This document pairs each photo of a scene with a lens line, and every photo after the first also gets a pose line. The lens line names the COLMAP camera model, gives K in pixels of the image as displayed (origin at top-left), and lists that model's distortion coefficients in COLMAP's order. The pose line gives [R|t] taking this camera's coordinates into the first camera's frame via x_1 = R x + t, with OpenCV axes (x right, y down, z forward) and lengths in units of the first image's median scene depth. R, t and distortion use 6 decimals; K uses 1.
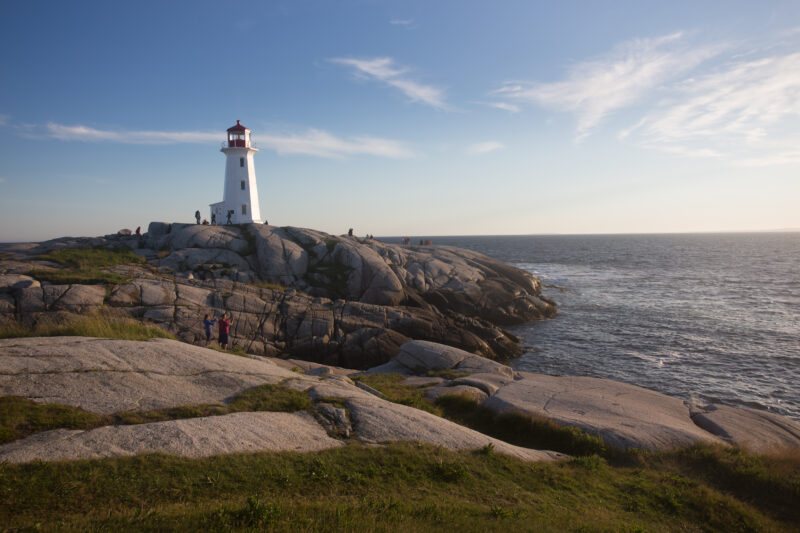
lens RADIAL K [[531.6, 0, 400.0], [0, 531.6, 266.5], [0, 0, 1]] dist [-0.066104, 0.071697]
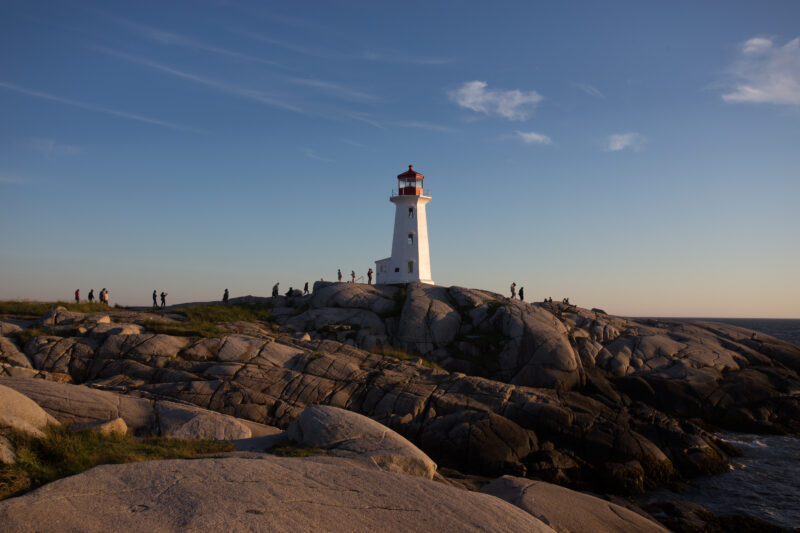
lens RADIAL K [[636.5, 0, 400.0], [0, 636.5, 266.5], [0, 0, 1]] dist [-0.038514, 0.091041]
pose [[0.901932, -0.009037, -0.431783, 0.163891], [-0.047209, 0.991727, -0.119368, 0.018342], [0.429290, 0.128046, 0.894044, 0.095426]]
